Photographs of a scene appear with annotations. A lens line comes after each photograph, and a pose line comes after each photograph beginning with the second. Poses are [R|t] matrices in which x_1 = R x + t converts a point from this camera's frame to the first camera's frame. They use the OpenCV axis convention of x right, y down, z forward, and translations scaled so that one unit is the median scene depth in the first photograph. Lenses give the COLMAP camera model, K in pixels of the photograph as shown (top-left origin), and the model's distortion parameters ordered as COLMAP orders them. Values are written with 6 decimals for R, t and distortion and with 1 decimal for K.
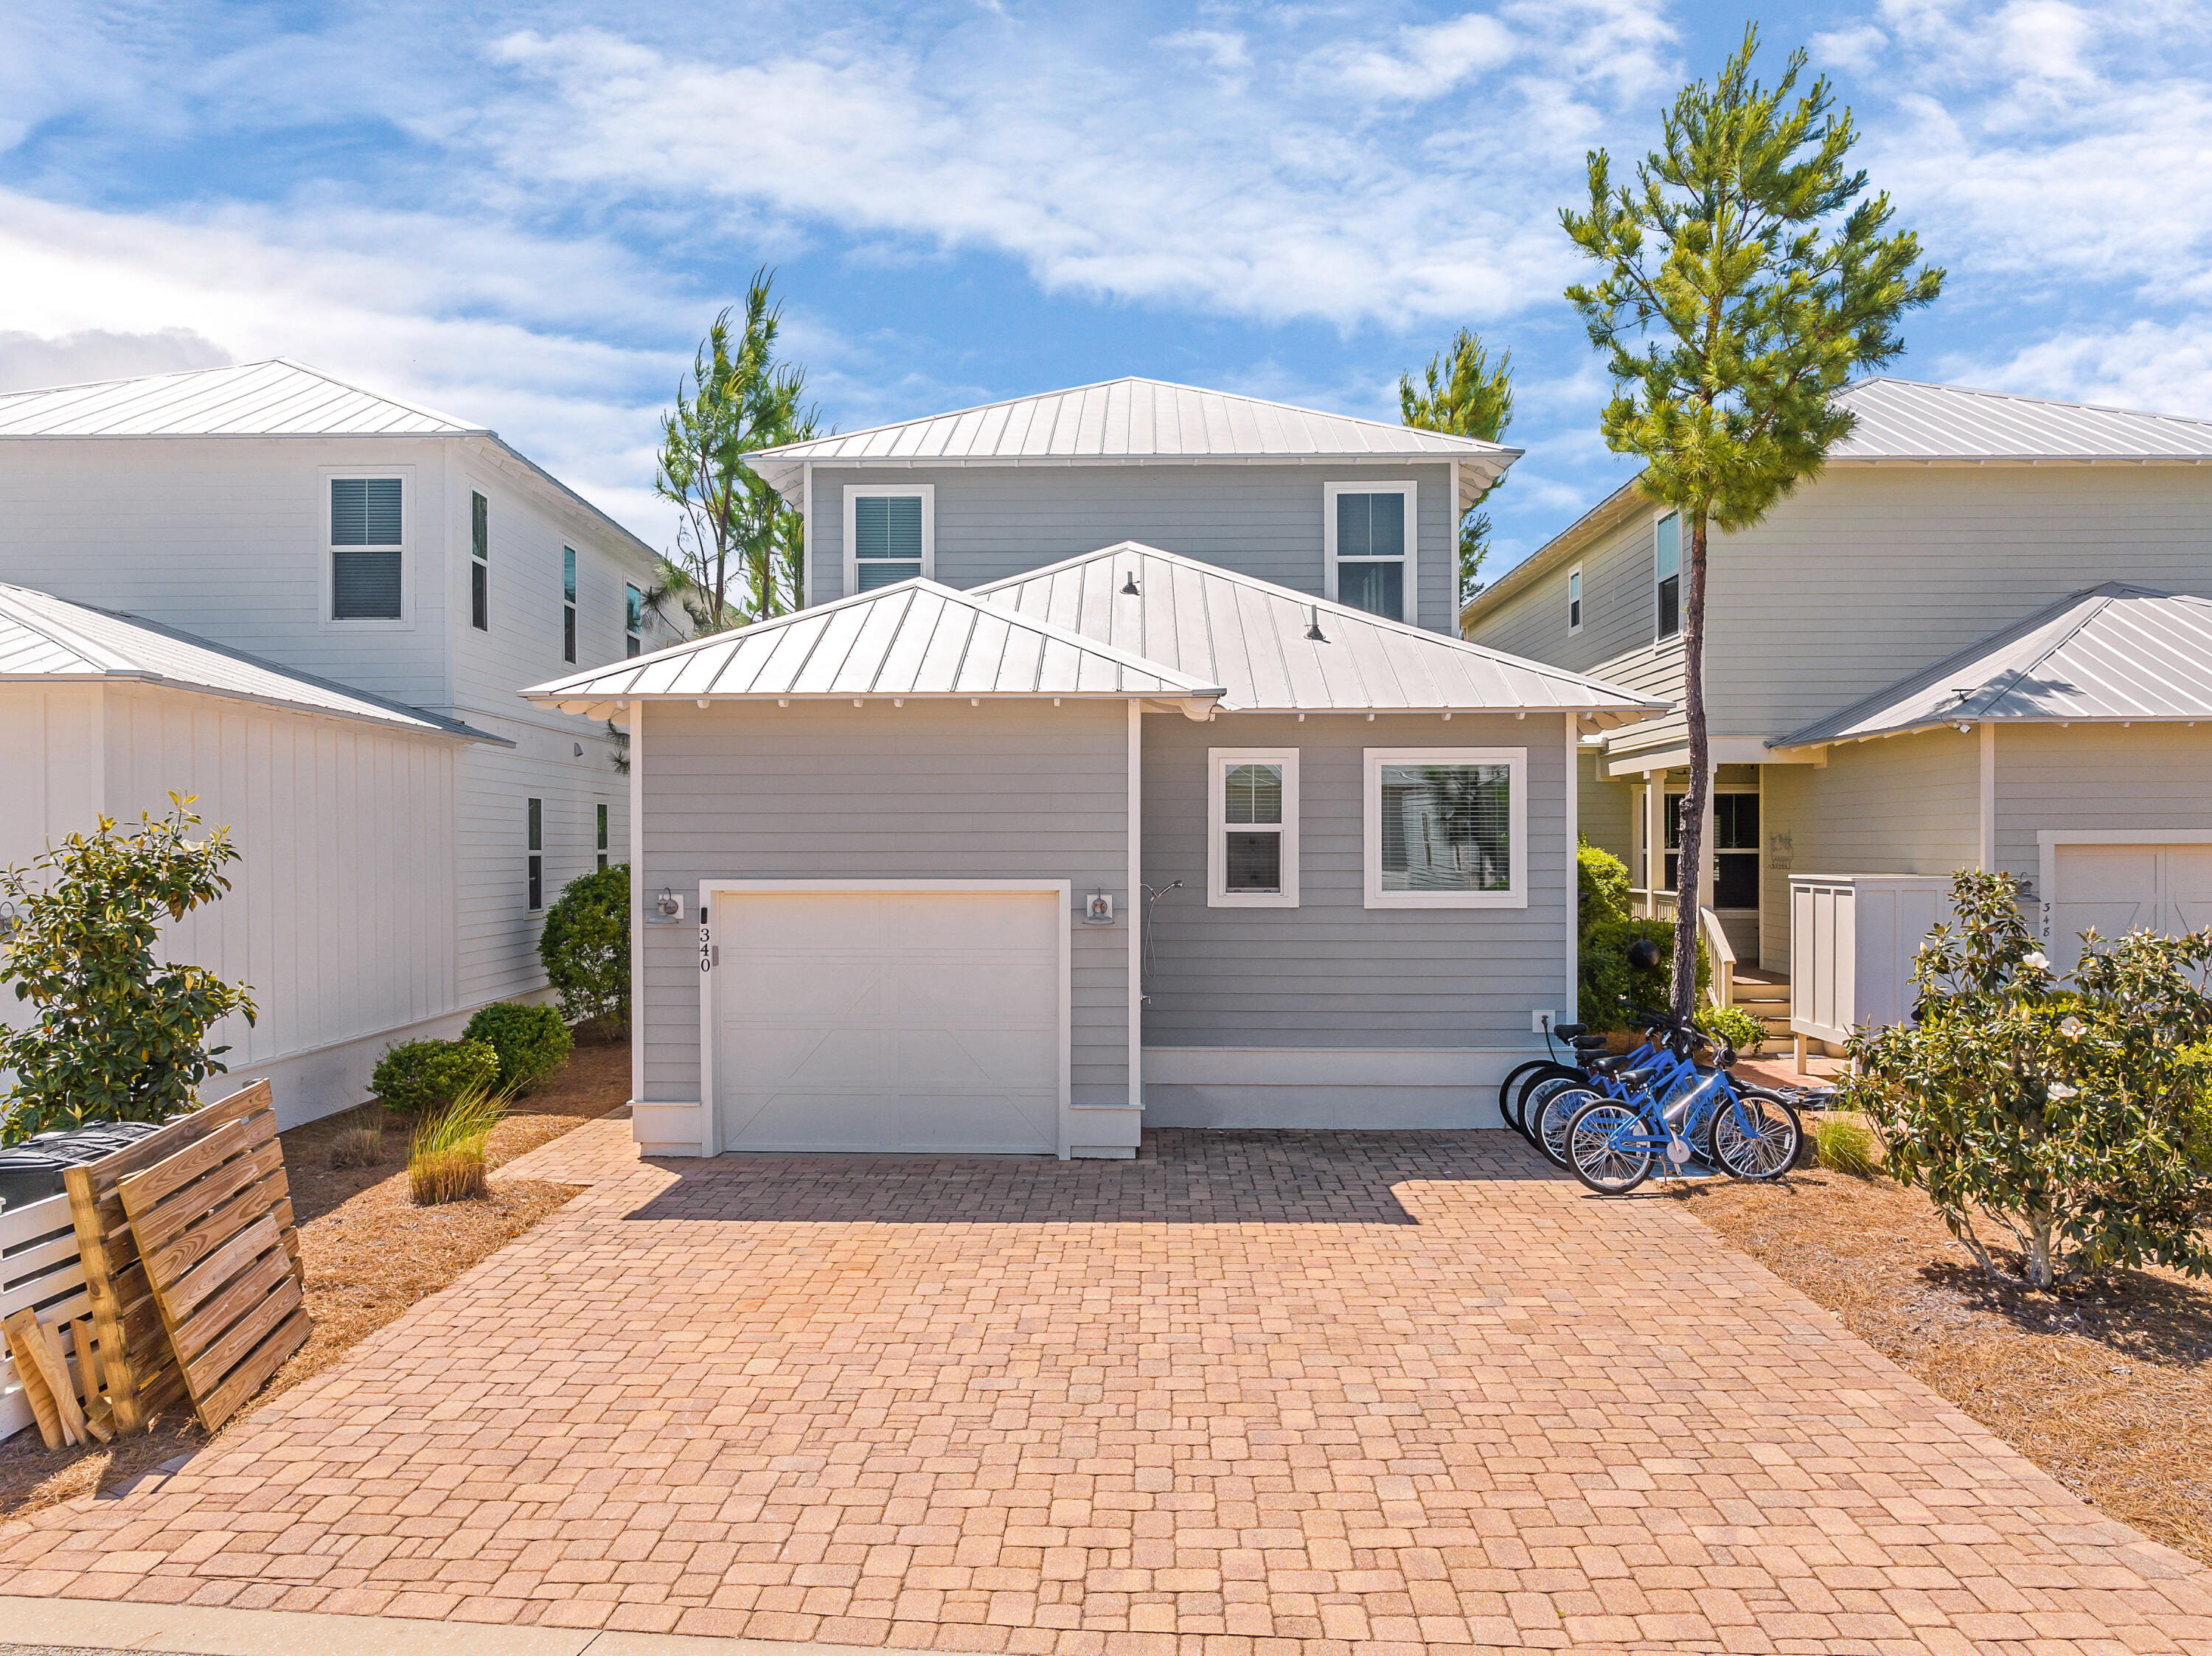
lens RADIAL K [[1108.6, 0, 1106.0], [0, 1108.6, 828.0], [0, 0, 1]] dist [-0.023041, 0.001196]
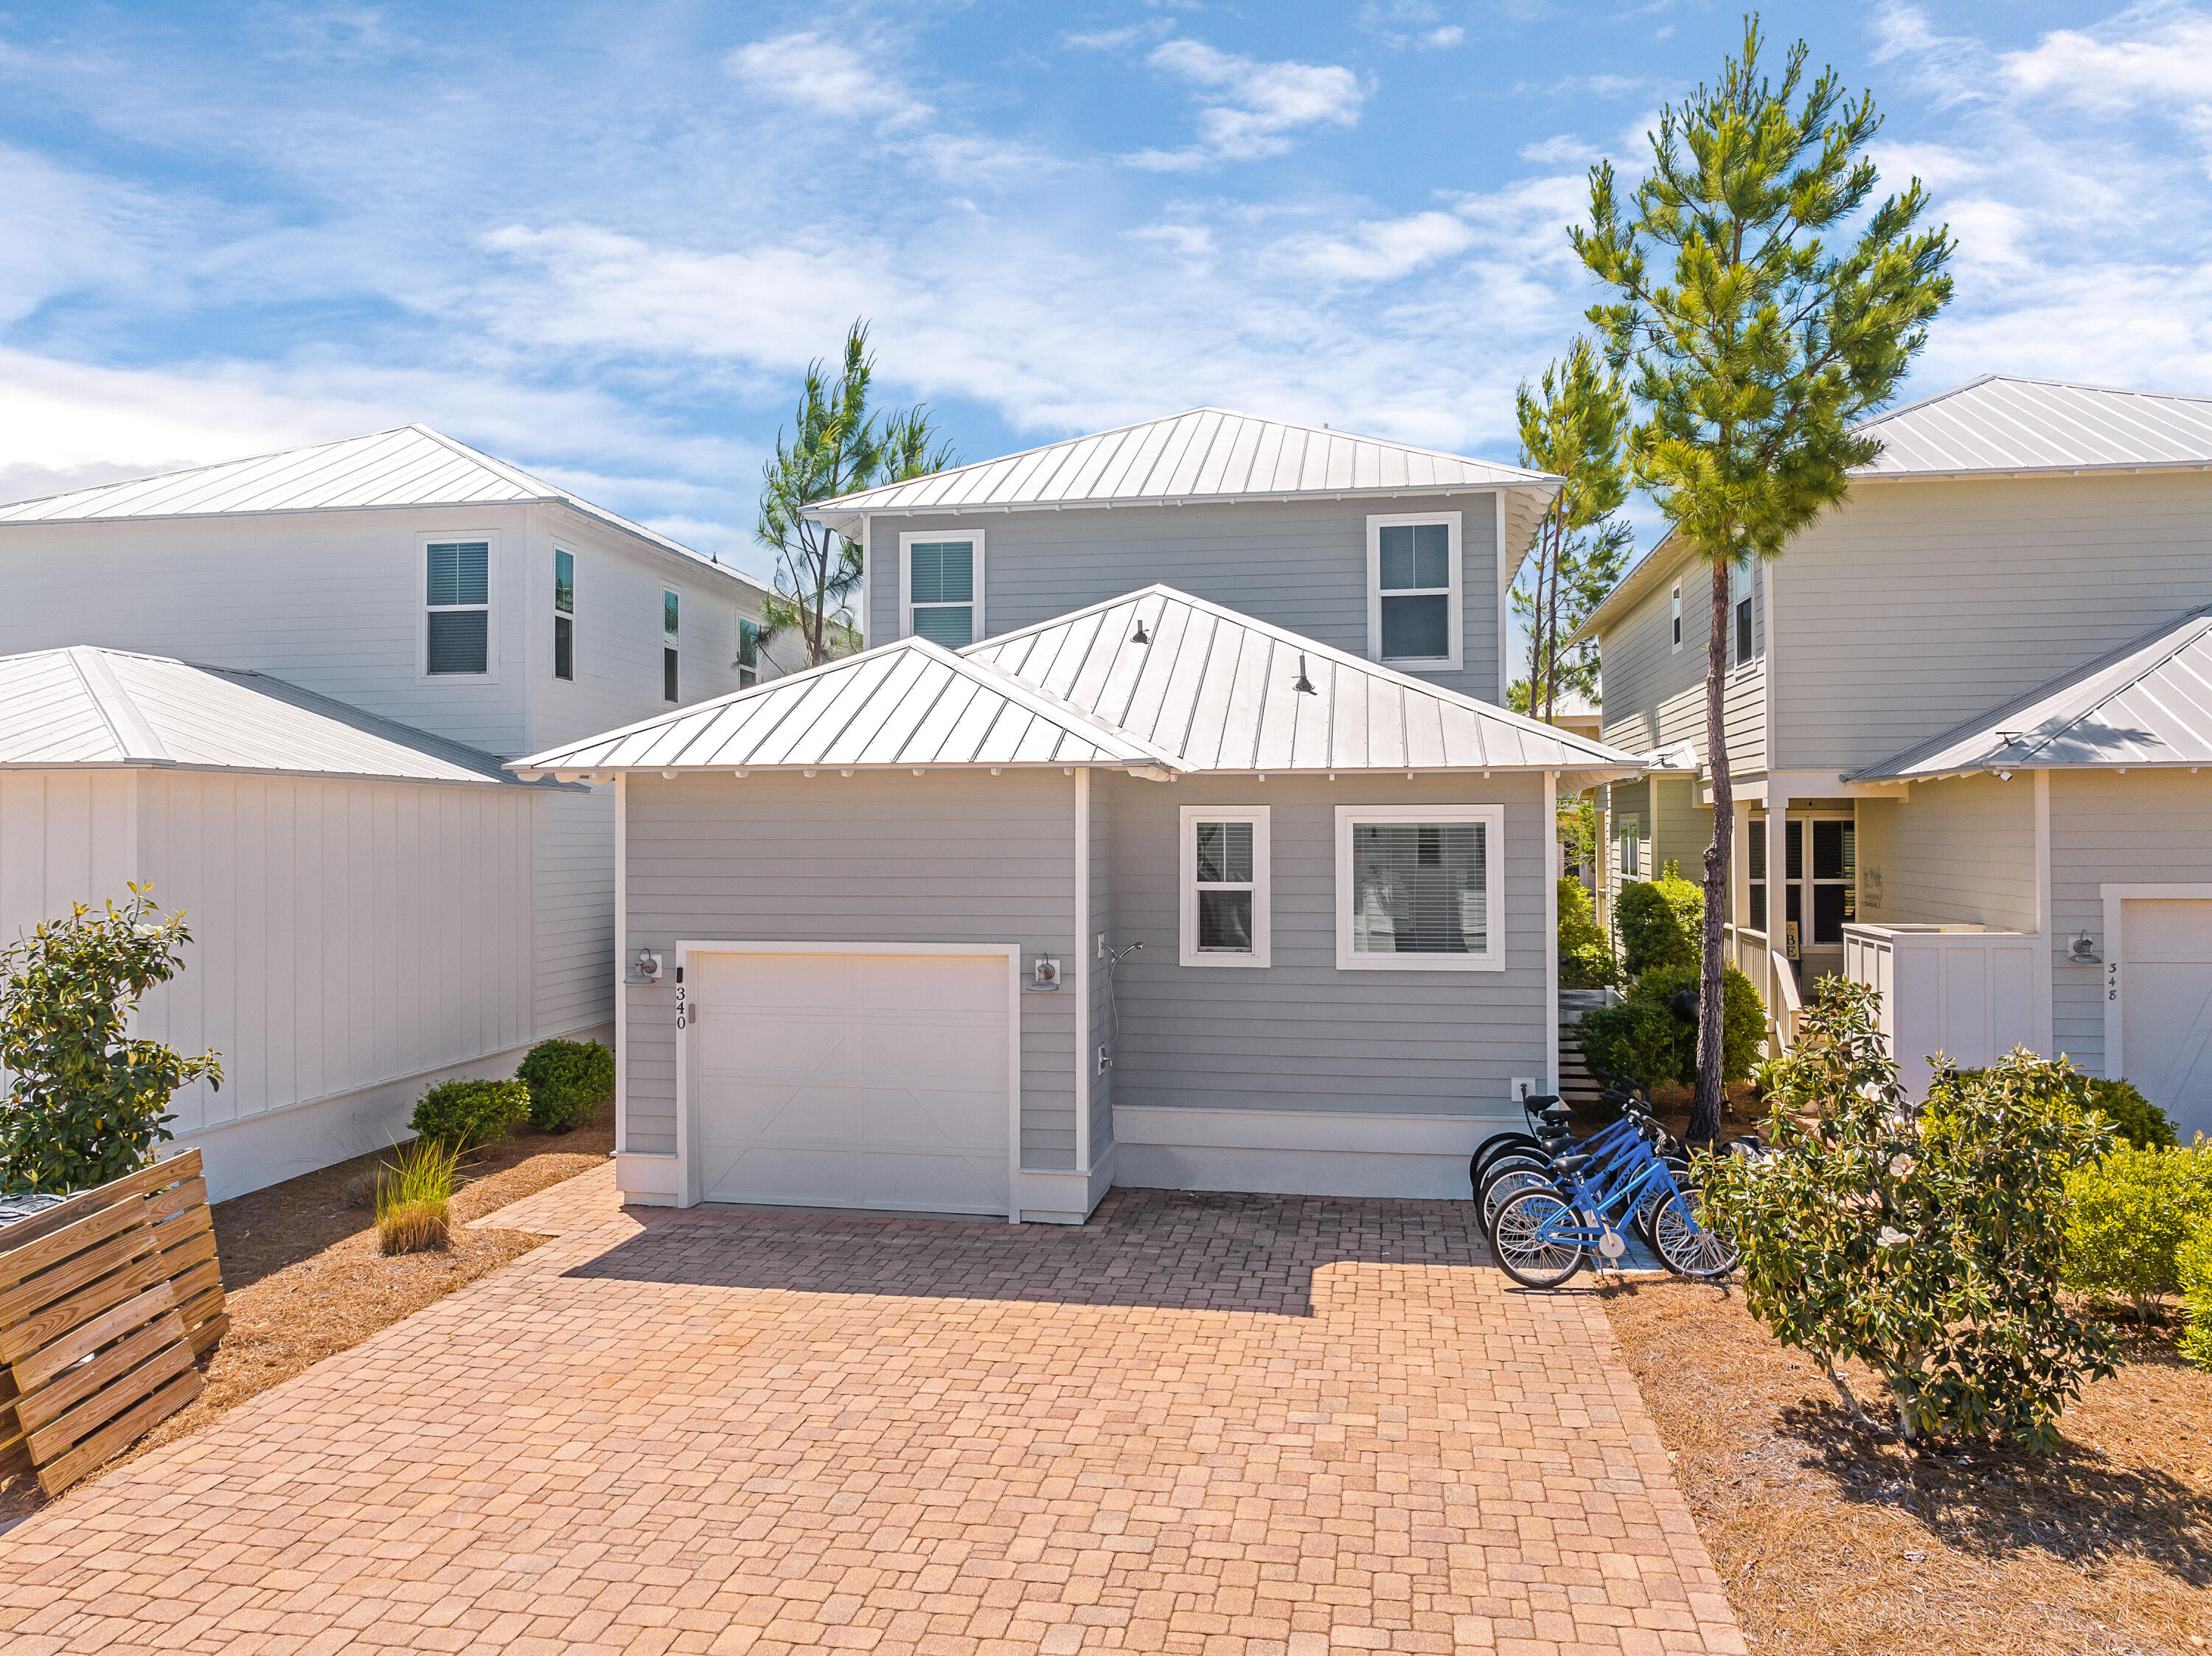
lens RADIAL K [[1108.0, 0, 1106.0], [0, 1108.0, 828.0], [0, 0, 1]] dist [-0.030307, 0.007156]
pose [[0.994469, -0.005977, -0.104858, 0.157324], [0.004153, 0.999837, -0.017598, -0.042398], [0.104946, 0.017065, 0.994331, 0.006526]]
